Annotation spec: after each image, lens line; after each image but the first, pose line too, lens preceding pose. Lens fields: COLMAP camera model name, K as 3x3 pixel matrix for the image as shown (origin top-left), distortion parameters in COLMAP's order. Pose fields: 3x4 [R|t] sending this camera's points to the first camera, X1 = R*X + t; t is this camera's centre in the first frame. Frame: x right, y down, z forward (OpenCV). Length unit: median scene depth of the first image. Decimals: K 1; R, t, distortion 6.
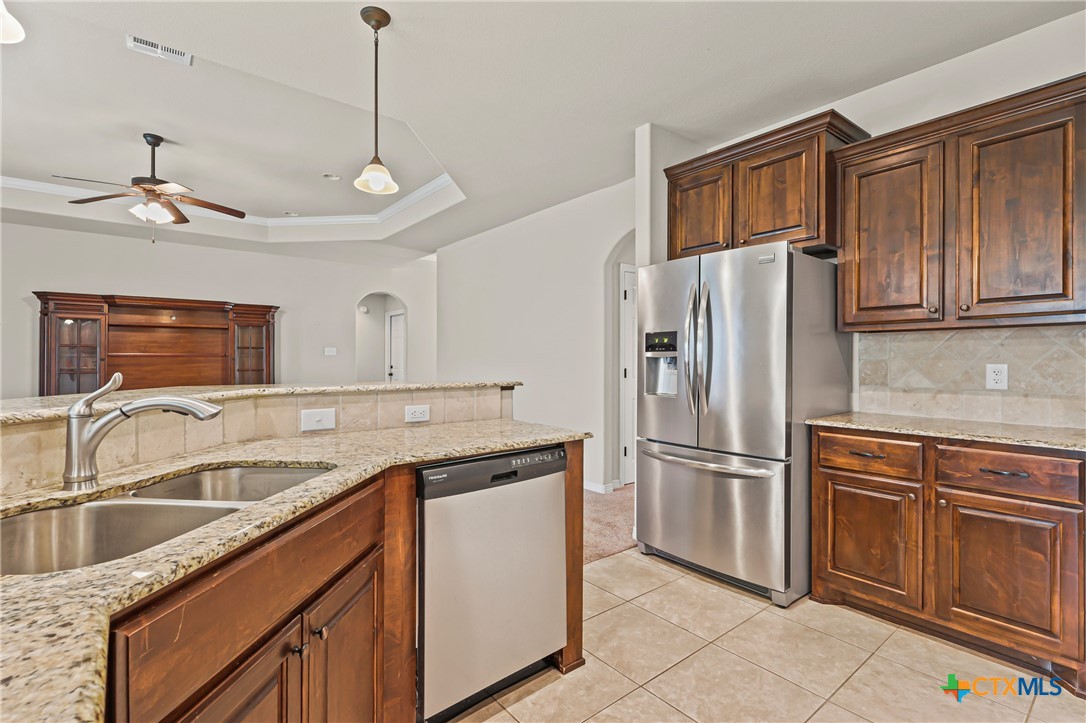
lens RADIAL K [[500.7, 0, 545.0], [0, 500.7, 361.0], [0, 0, 1]] dist [0.001182, 0.000337]
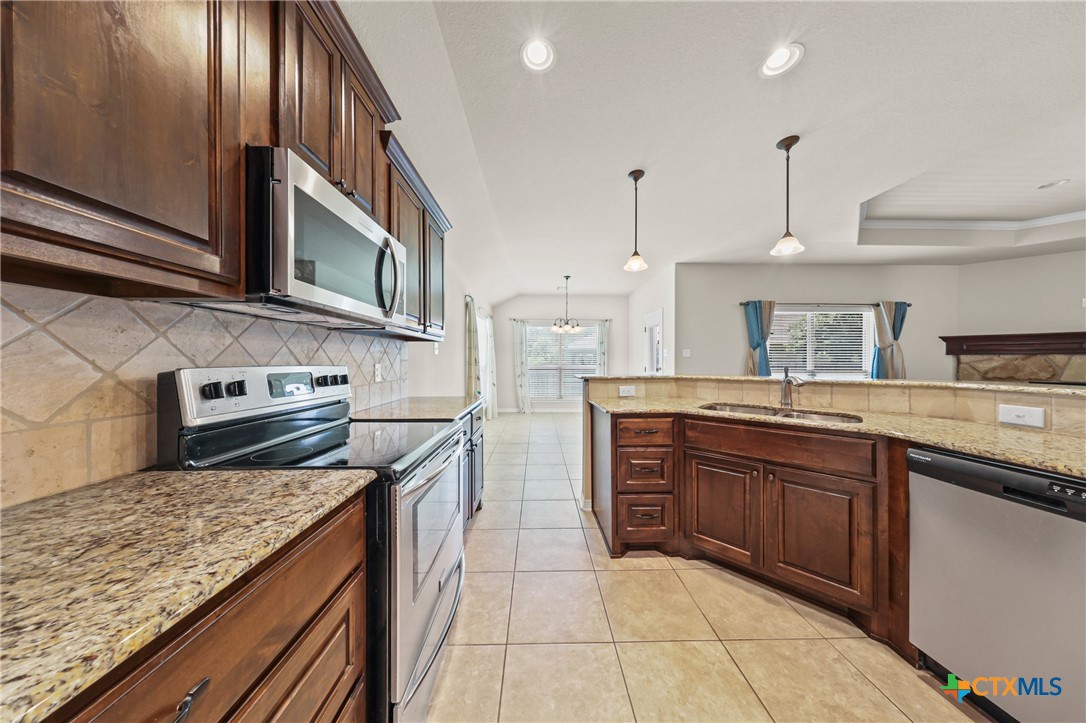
lens RADIAL K [[312.0, 0, 543.5], [0, 312.0, 360.2], [0, 0, 1]] dist [0.000303, -0.000002]
pose [[-0.616164, -0.000336, -0.787618, 2.348999], [-0.002712, 0.999995, 0.001696, -0.017795], [0.787613, 0.003181, -0.616162, 1.809764]]
